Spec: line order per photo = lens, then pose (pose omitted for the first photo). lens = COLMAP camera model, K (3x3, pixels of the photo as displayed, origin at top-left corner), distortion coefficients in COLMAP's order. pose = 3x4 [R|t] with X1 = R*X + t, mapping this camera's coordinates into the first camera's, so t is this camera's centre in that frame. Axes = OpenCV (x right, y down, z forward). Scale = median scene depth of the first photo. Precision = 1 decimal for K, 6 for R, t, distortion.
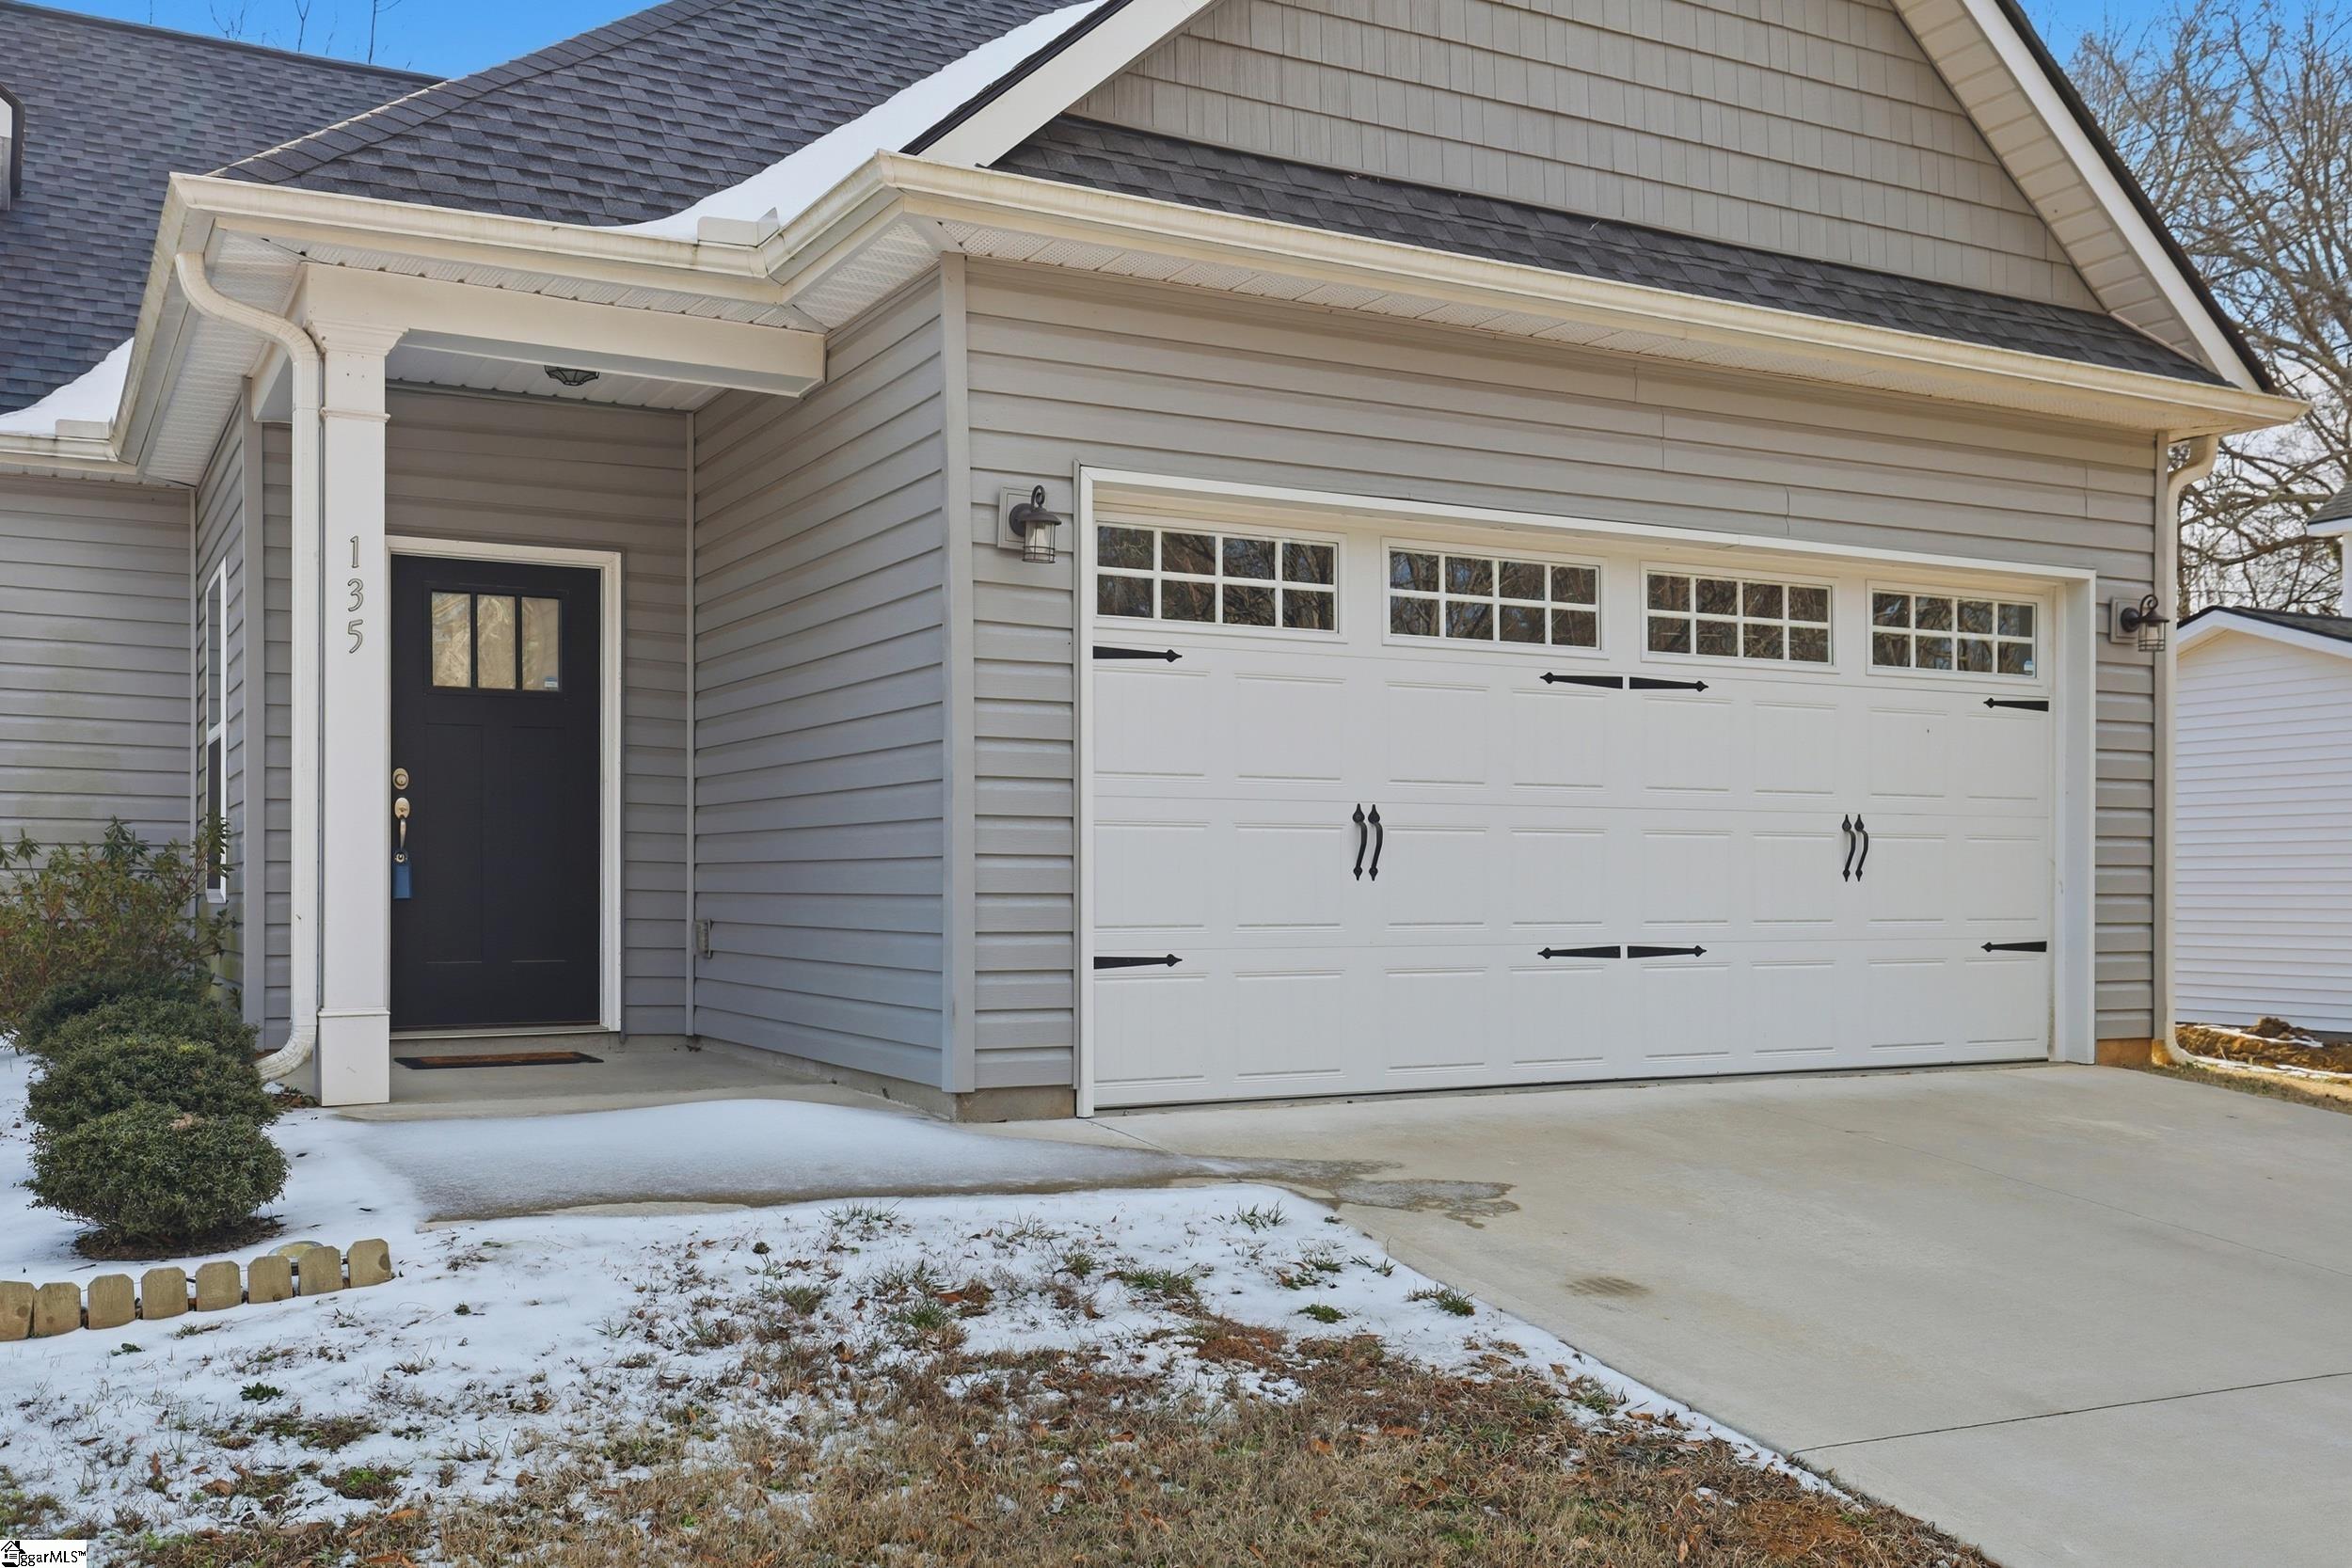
lens RADIAL K [[2257.8, 0, 1238.9], [0, 2257.8, 864.1], [0, 0, 1]] dist [0.019075, 0.000000]
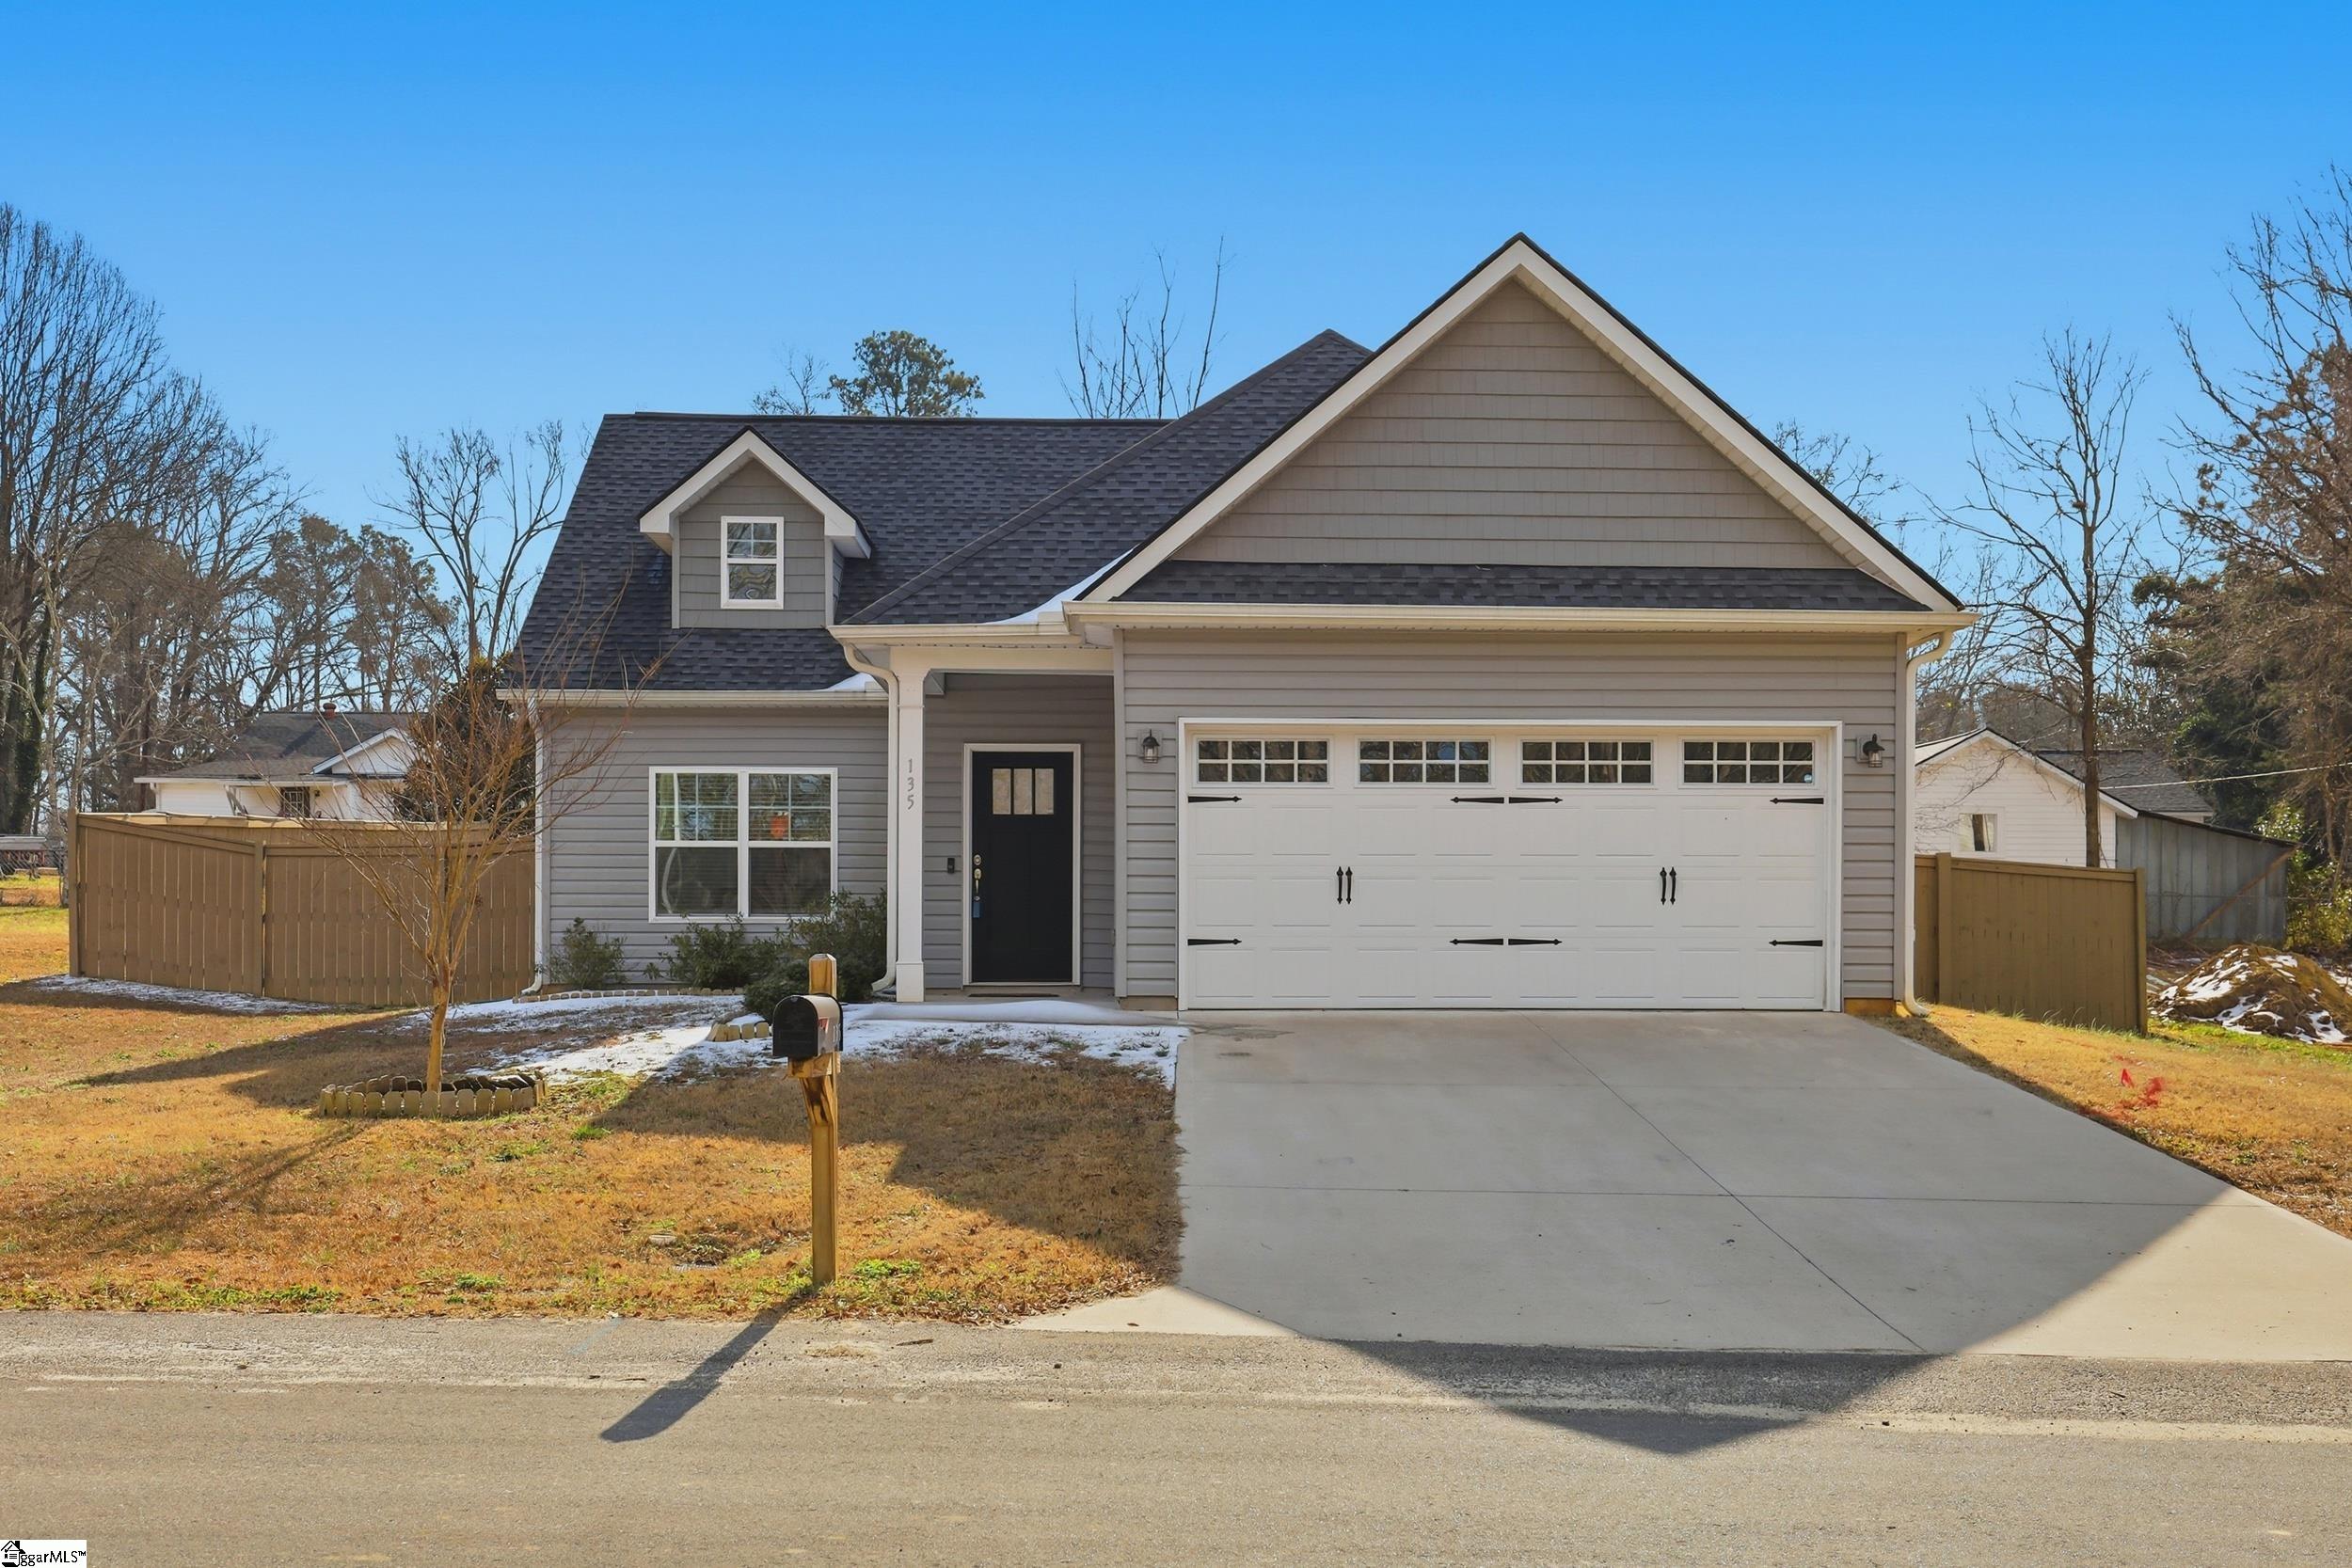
lens RADIAL K [[2440.3, 0, 1171.7], [0, 2440.3, 794.3], [0, 0, 1]] dist [0.017273, 0.000000]
pose [[0.886809, -0.027952, -0.461290, 0.871470], [0.003700, 0.998567, -0.053397, 0.023549], [0.462121, 0.045646, 0.885641, -0.952665]]
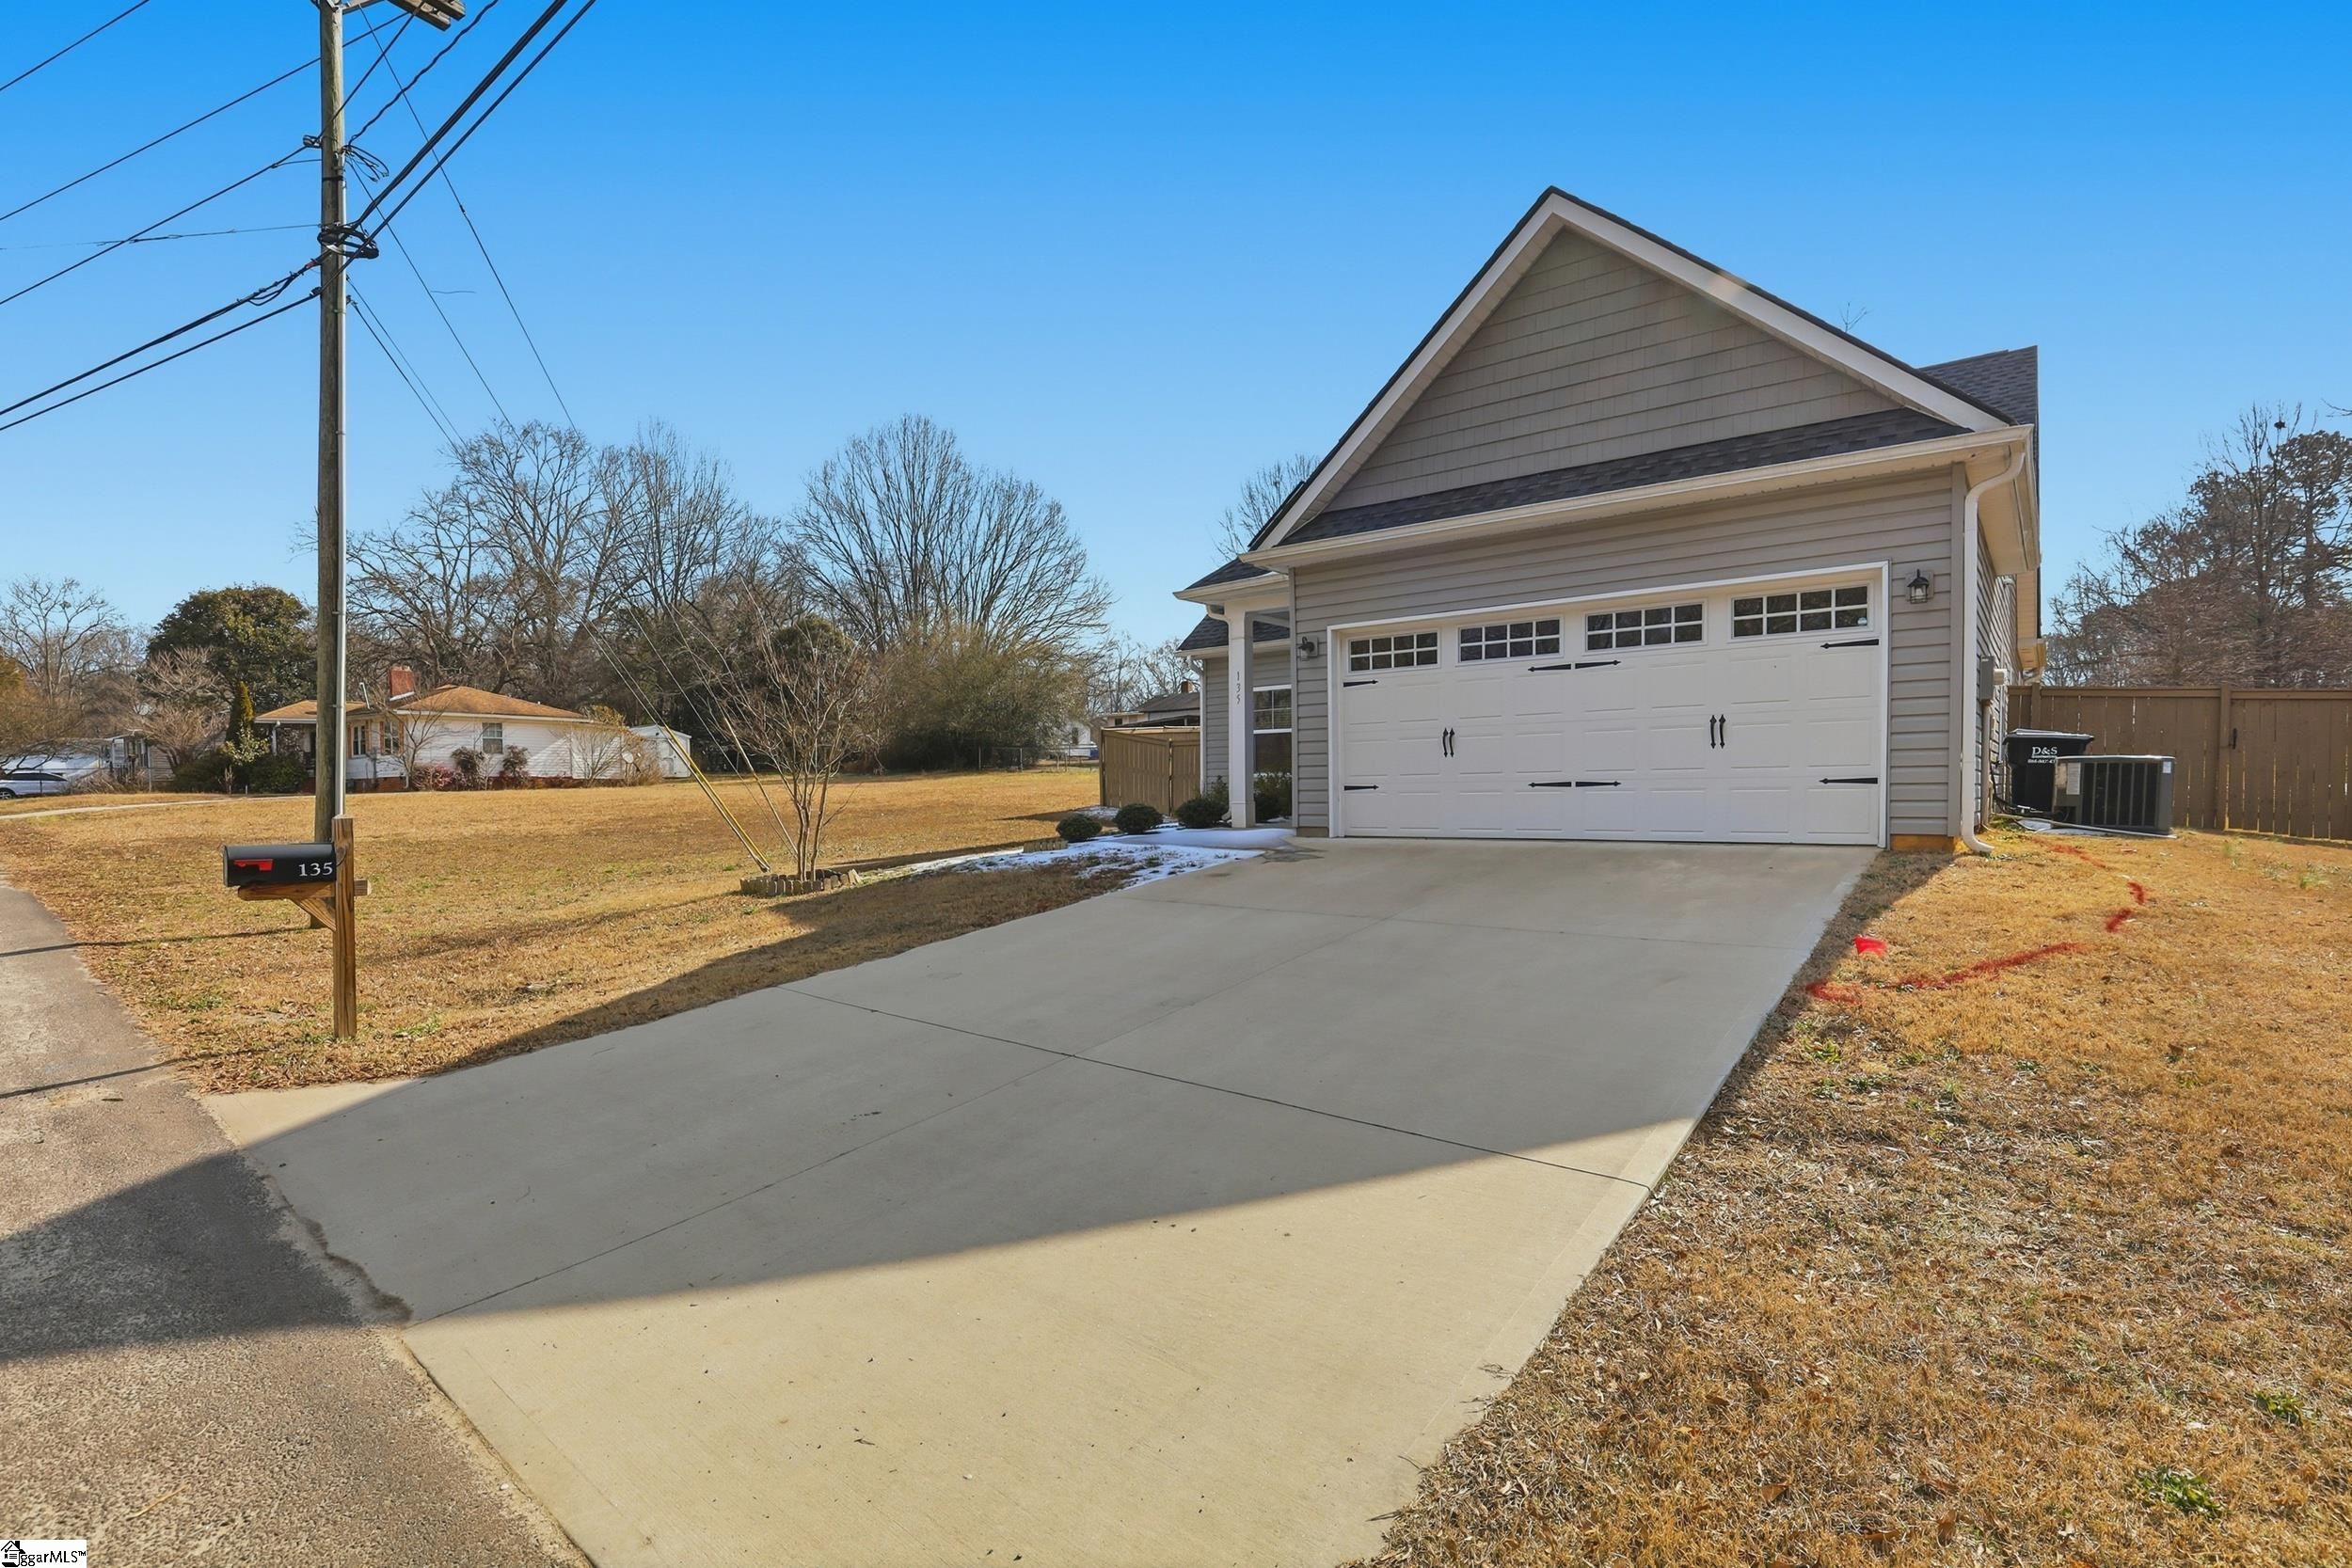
lens RADIAL K [[1103.9, 0, 1190.6], [0, 1103.9, 784.0], [0, 0, 1]] dist [-0.042408, -0.000202]
pose [[0.364645, -0.017206, -0.930988, 1.062034], [0.014576, 0.999812, -0.012769, 0.047189], [0.931033, -0.008914, 0.364827, 0.236124]]
